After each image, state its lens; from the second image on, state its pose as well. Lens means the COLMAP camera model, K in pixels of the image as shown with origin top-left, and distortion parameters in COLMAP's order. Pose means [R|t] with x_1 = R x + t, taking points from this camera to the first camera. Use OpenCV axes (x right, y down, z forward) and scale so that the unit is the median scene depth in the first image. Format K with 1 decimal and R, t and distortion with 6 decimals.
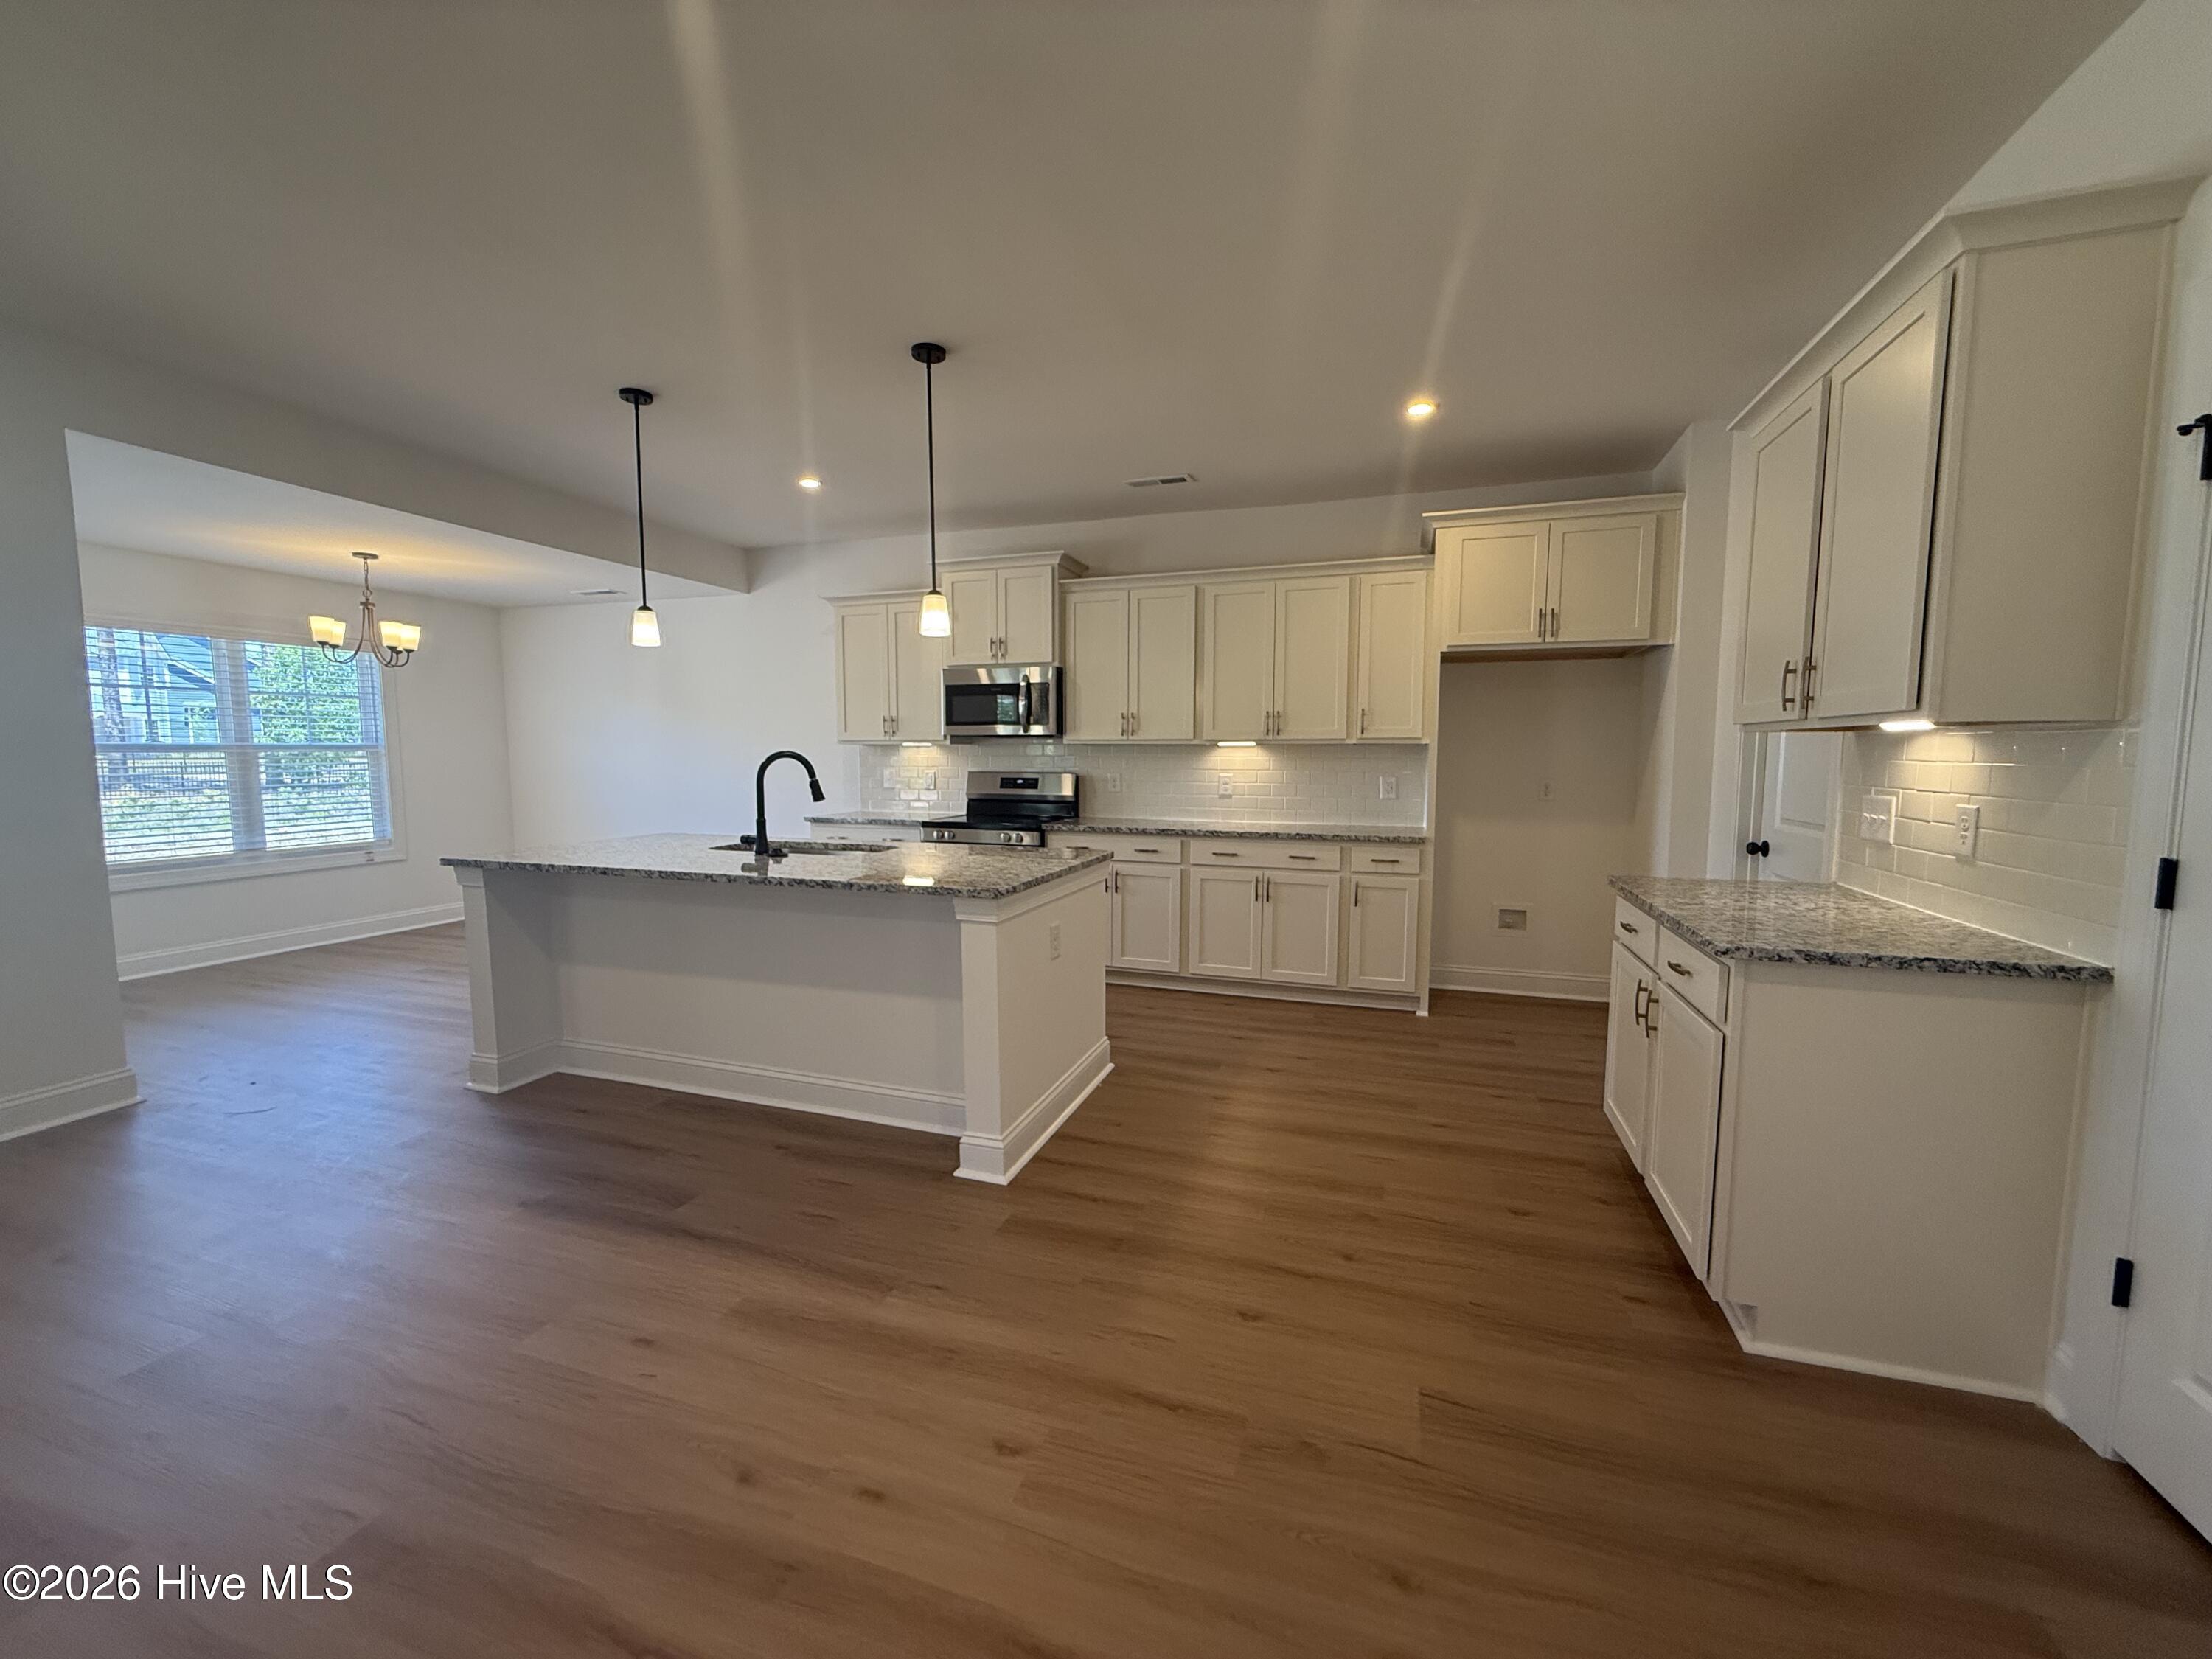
lens RADIAL K [[884.5, 0, 1101.9], [0, 884.5, 827.9], [0, 0, 1]] dist [-0.000049, 0.000031]
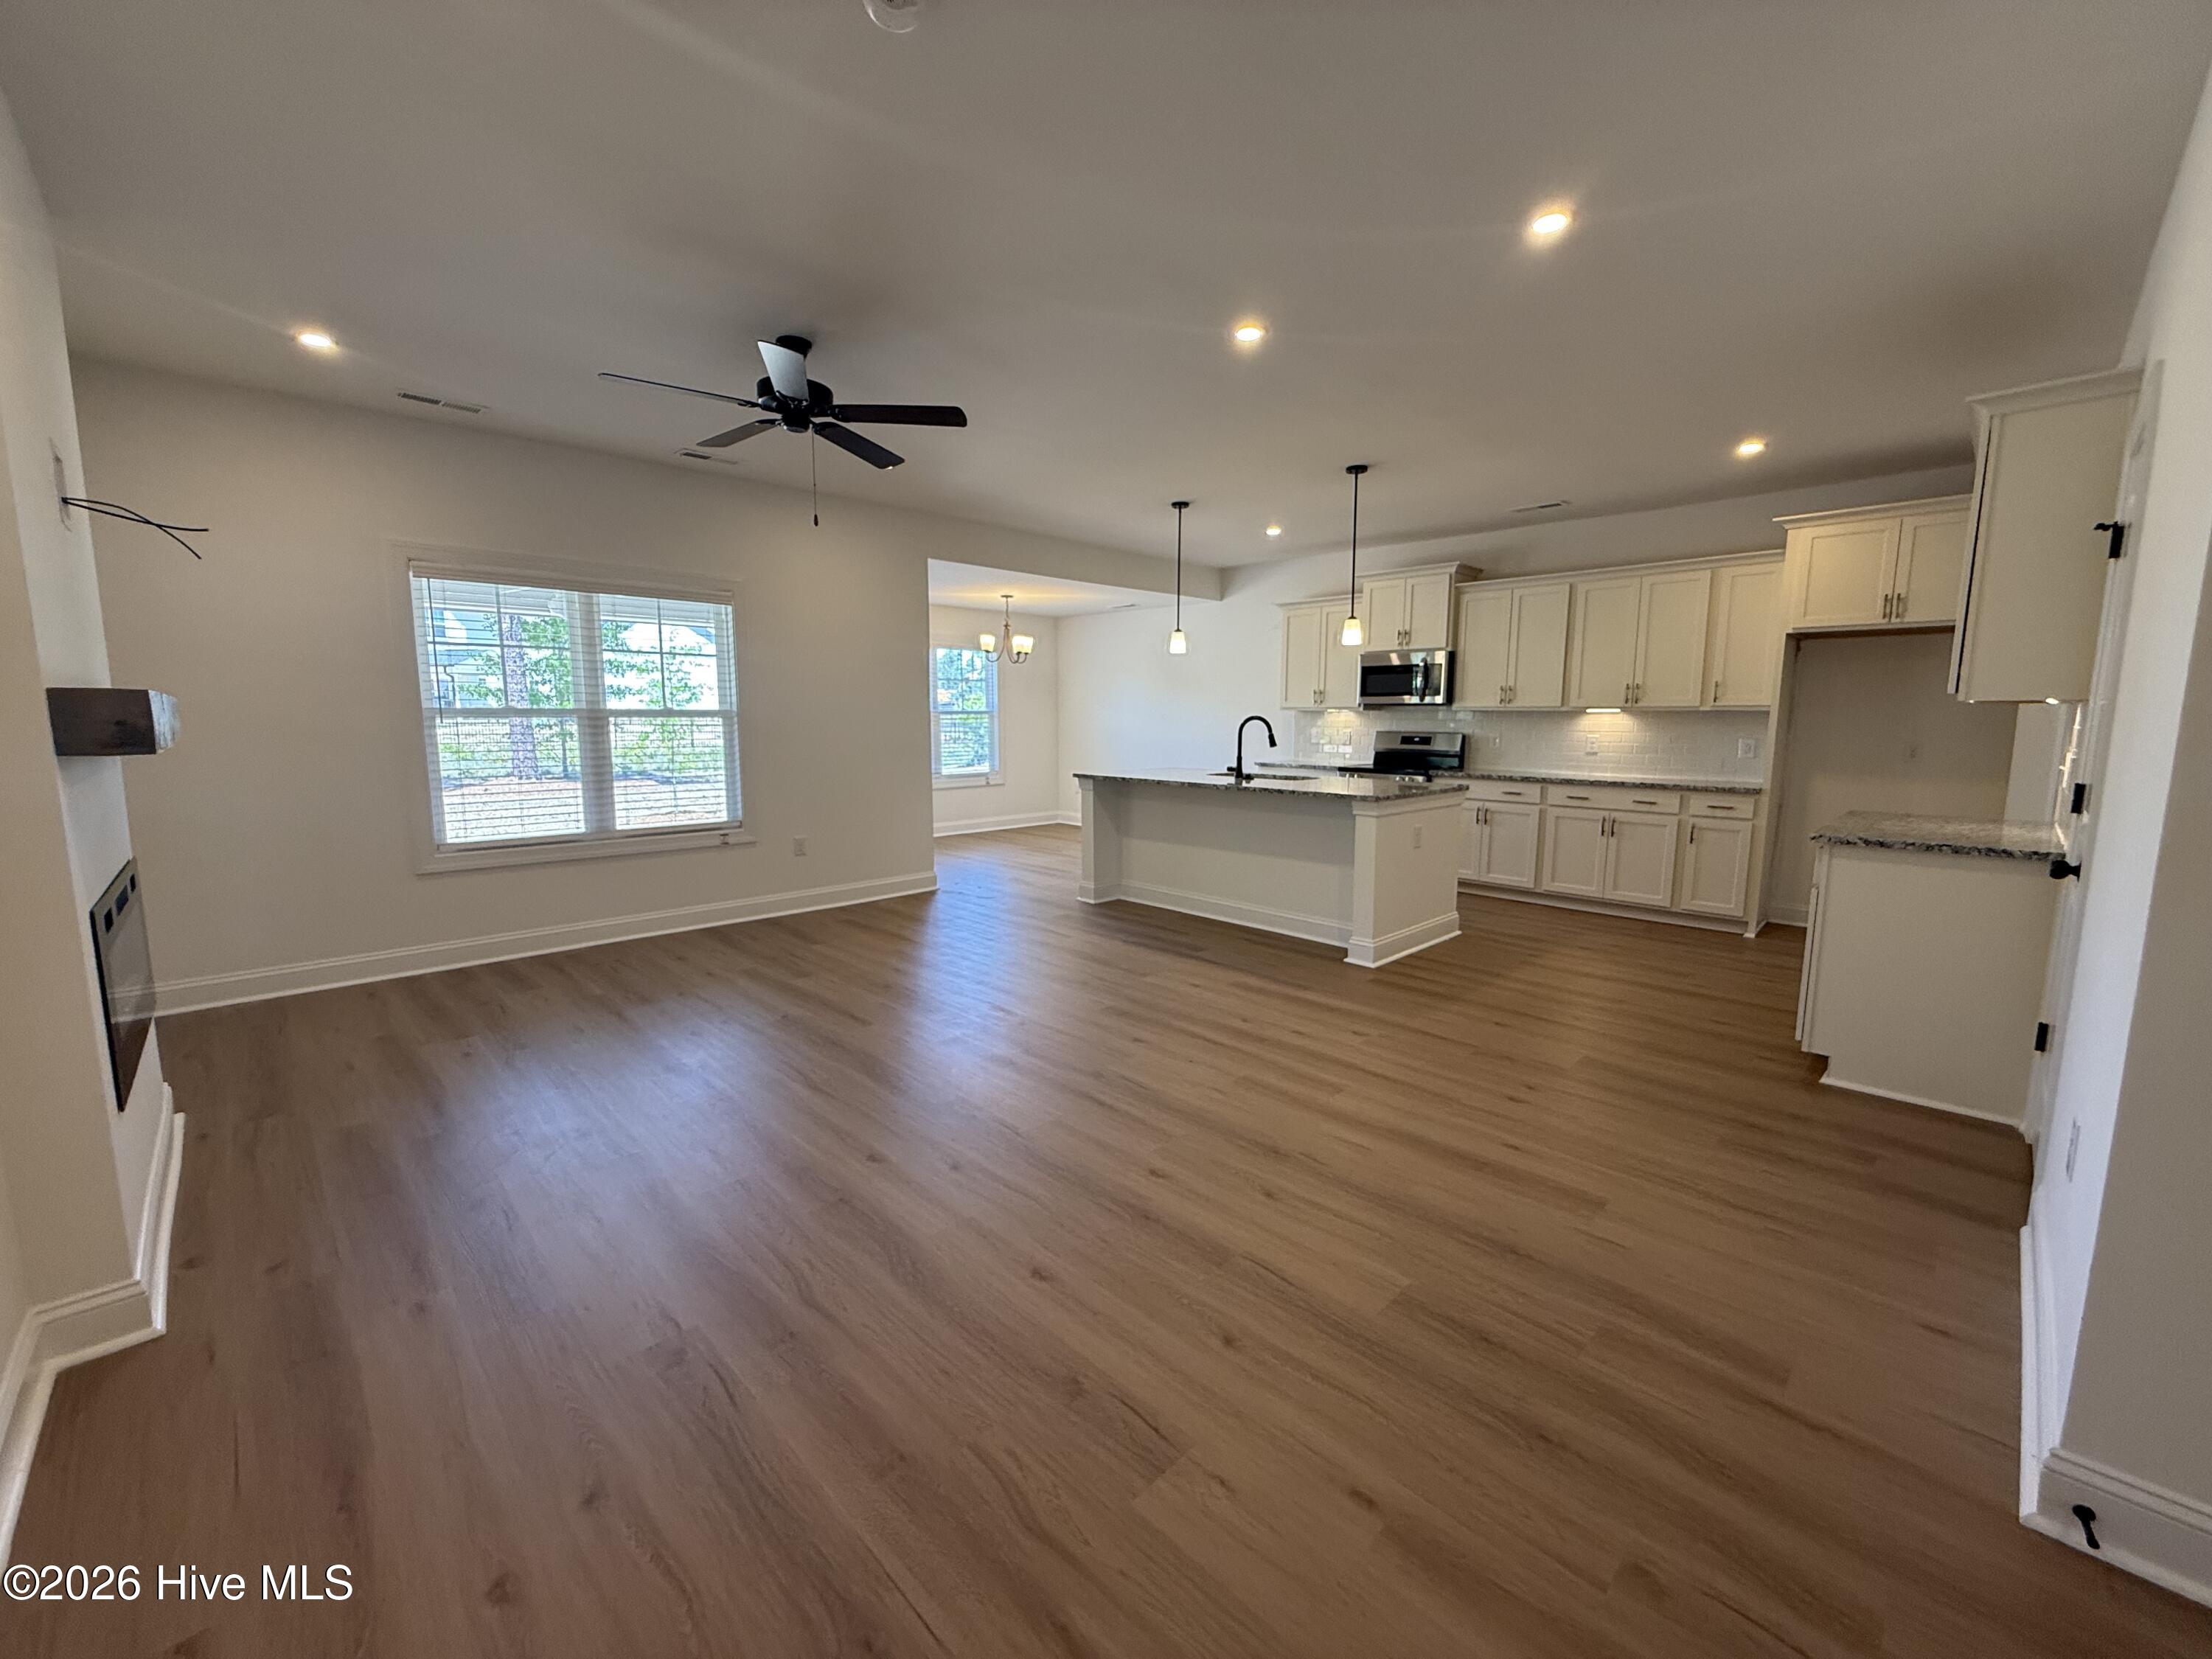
lens RADIAL K [[884.5, 0, 1101.9], [0, 884.5, 827.9], [0, 0, 1]] dist [-0.000049, 0.000031]
pose [[0.892581, 0.059254, -0.446976, 0.100327], [-0.040871, 0.997879, 0.050669, 0.036928], [0.449030, -0.026958, 0.893110, -0.450007]]
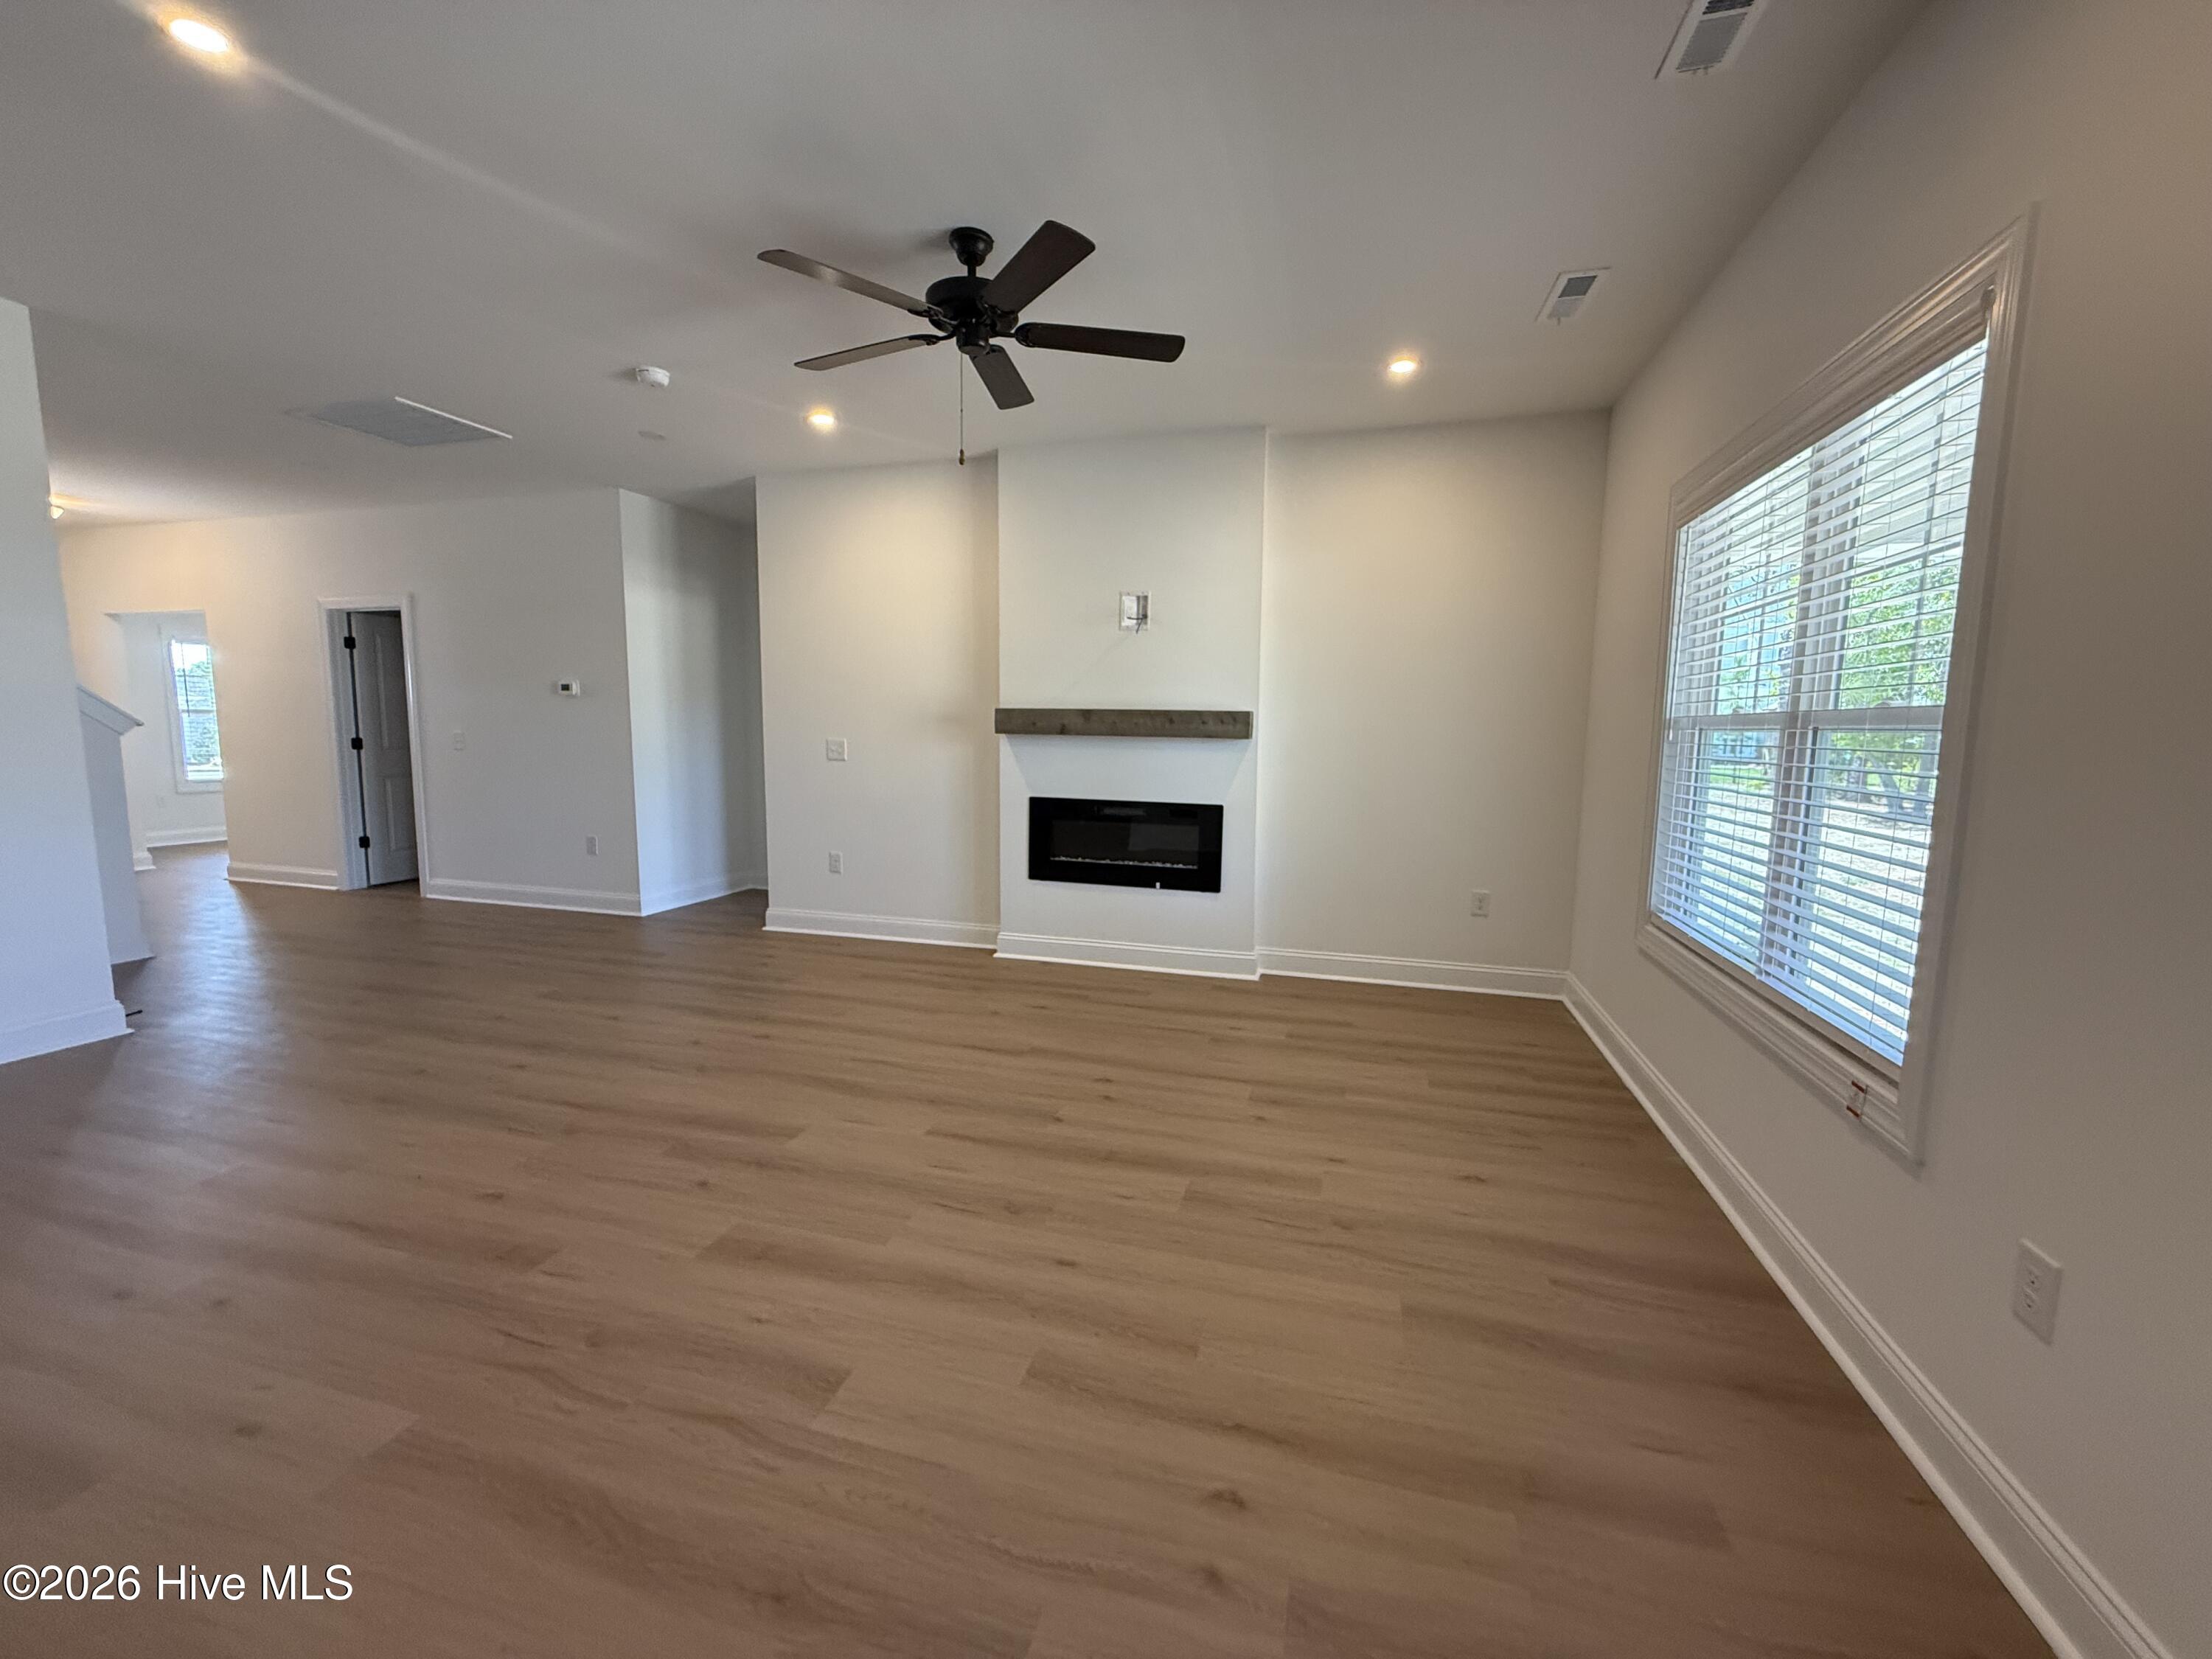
lens RADIAL K [[884.5, 0, 1101.9], [0, 884.5, 827.9], [0, 0, 1]] dist [-0.000049, 0.000031]
pose [[-0.998818, -0.005473, -0.048299, -0.543493], [-0.015019, 0.979767, 0.199579, -0.058598], [0.046229, 0.200069, -0.978691, 0.747117]]
